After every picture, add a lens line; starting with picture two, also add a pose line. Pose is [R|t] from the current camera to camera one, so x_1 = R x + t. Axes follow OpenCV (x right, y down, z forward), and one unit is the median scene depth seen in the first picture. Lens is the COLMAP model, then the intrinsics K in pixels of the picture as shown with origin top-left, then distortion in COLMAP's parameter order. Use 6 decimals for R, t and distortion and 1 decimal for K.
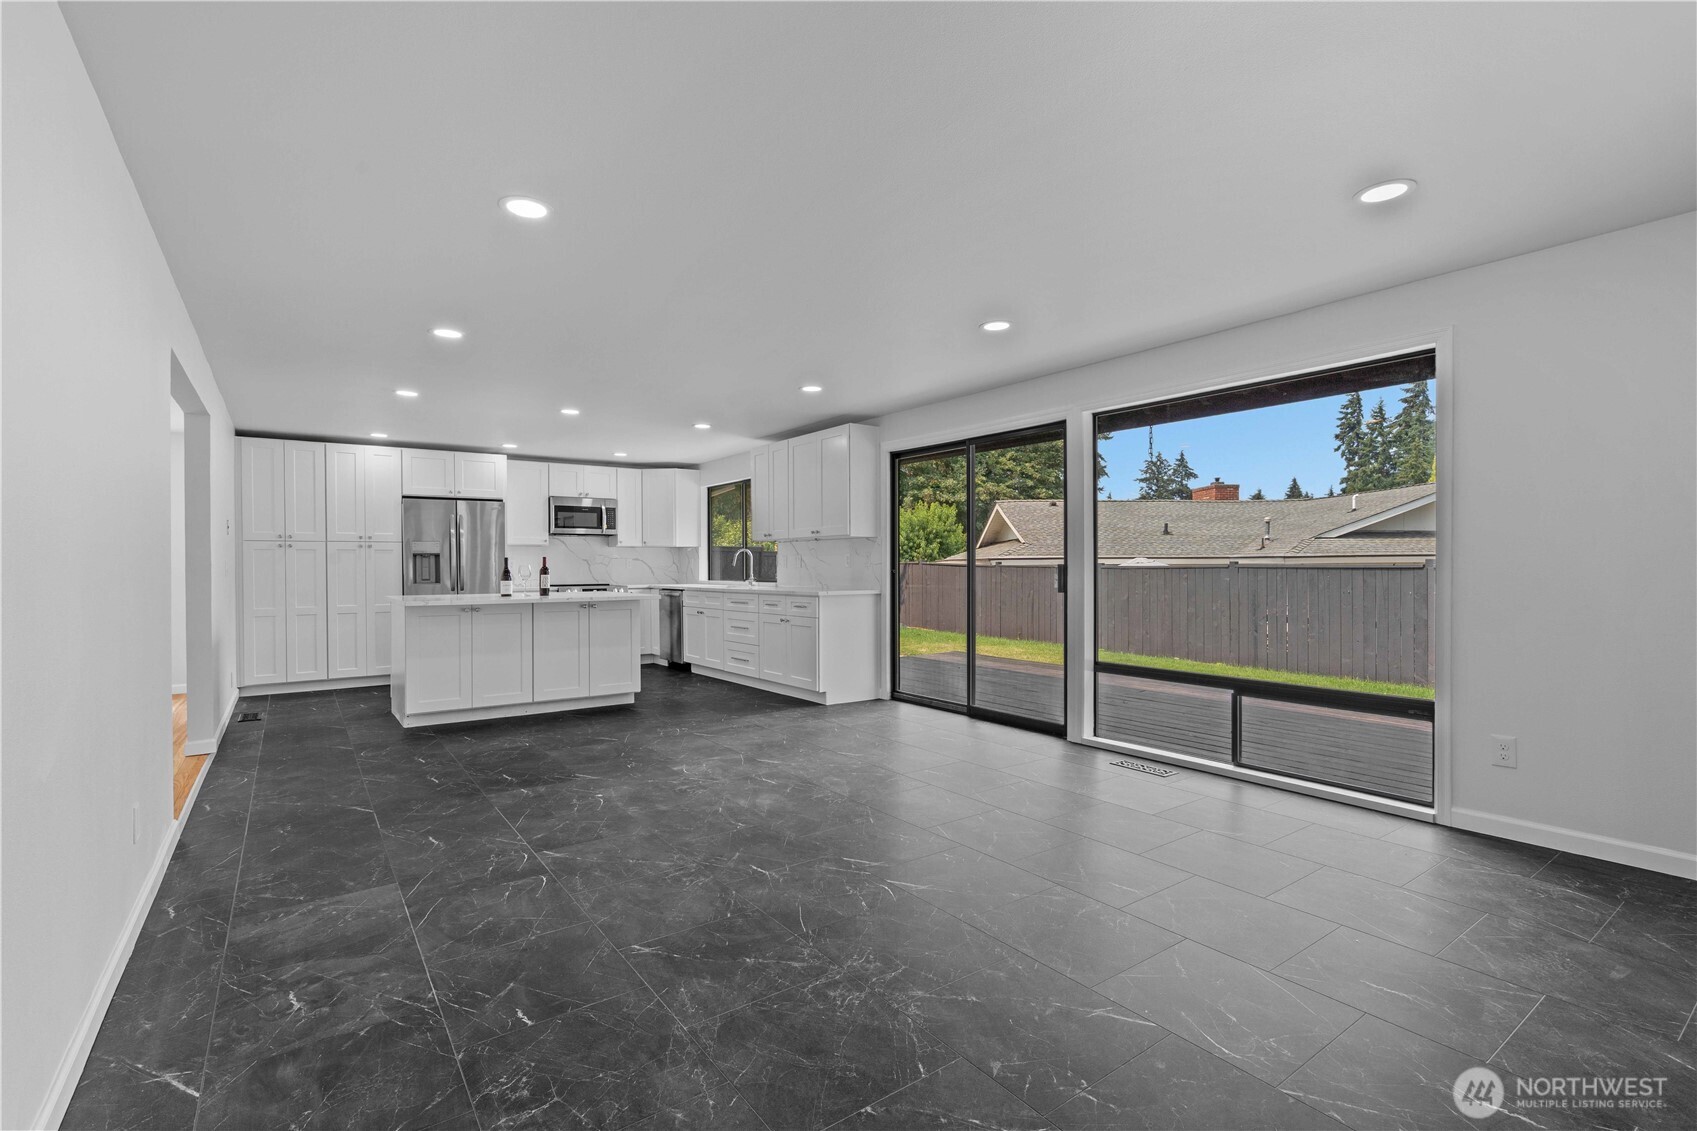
lens RADIAL K [[779.1, 0, 846.5], [0, 779.1, 572.5], [0, 0, 1]] dist [-0.003761, 0.000149]
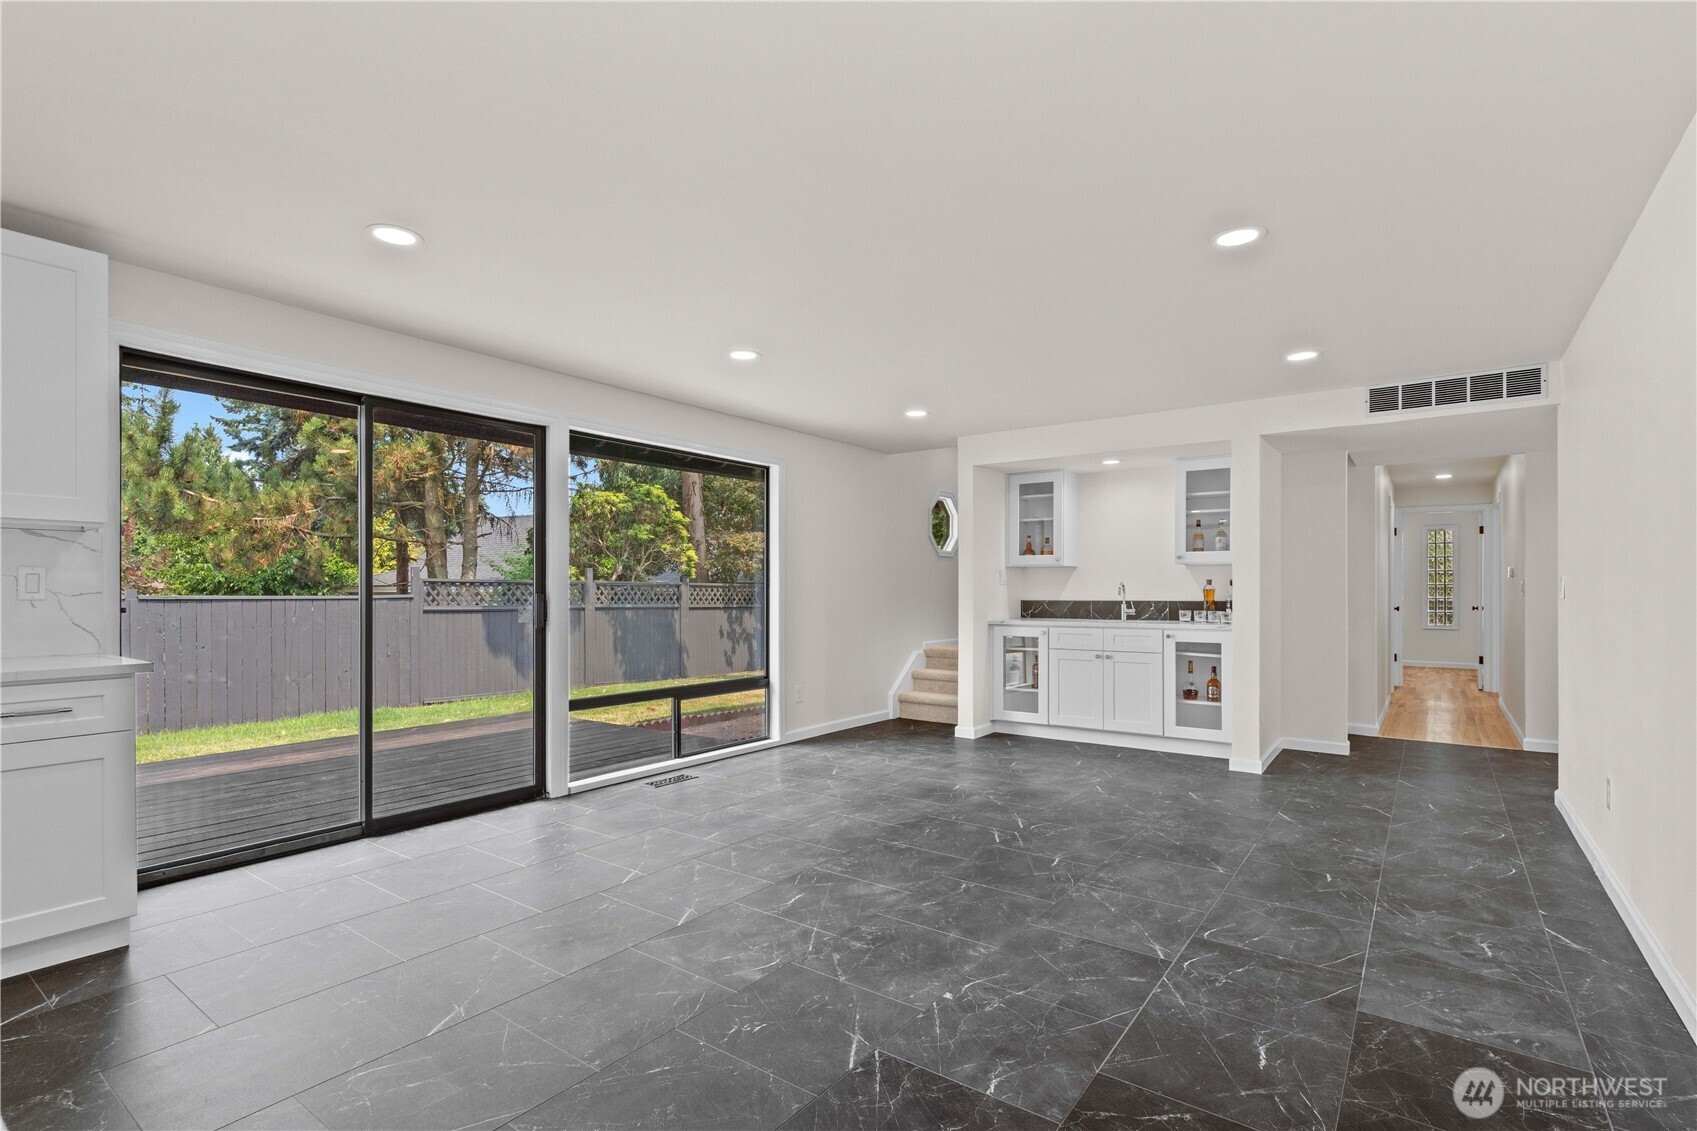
lens RADIAL K [[806.5, 0, 827.9], [0, 806.5, 590.5], [0, 0, 1]] dist [-0.004203, 0.000106]
pose [[-0.302270, 0.007035, 0.953196, -0.474495], [0.012265, 0.999919, -0.003491, -0.005516], [-0.953143, 0.010636, -0.302332, 0.698033]]
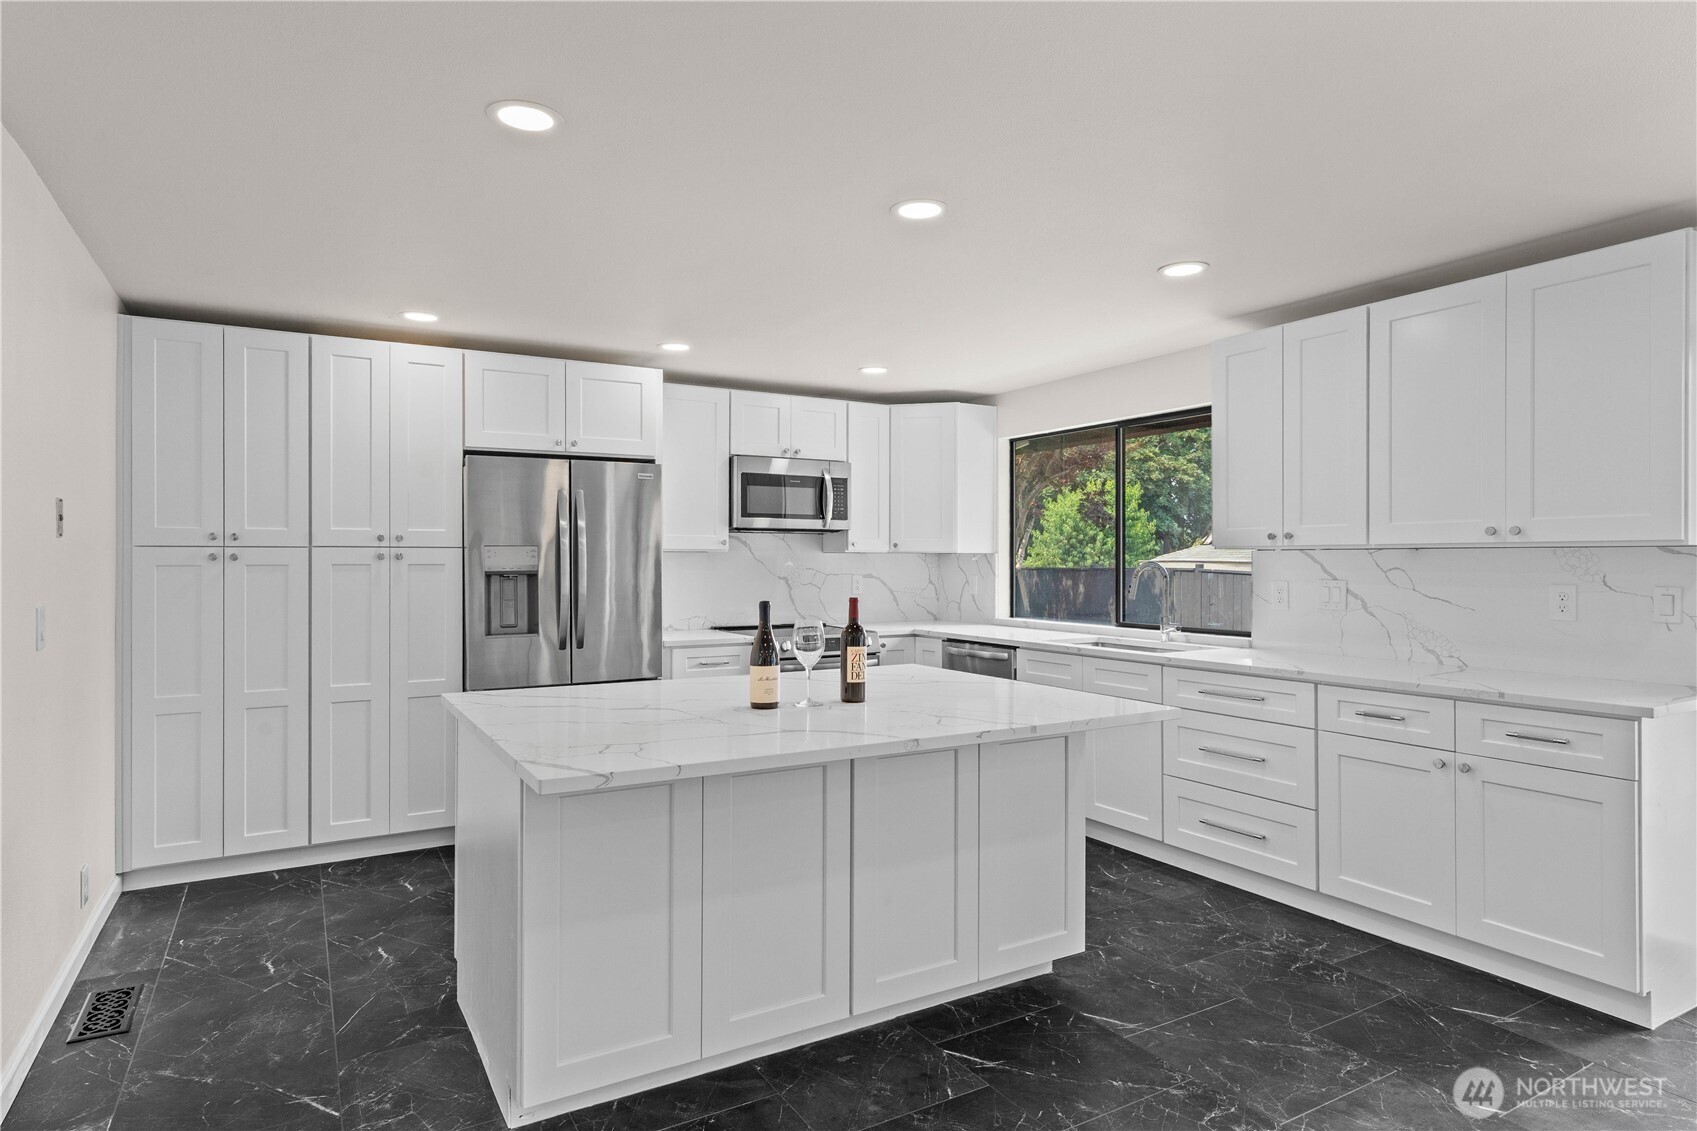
lens RADIAL K [[951.4, 0, 841.4], [0, 951.4, 559.5], [0, 0, 1]] dist [0.002162, 0.000786]
pose [[0.995510, 0.005209, -0.094512, -0.309857], [-0.006053, 0.999944, -0.008646, -0.030382], [0.094462, 0.009179, 0.995486, 0.480357]]
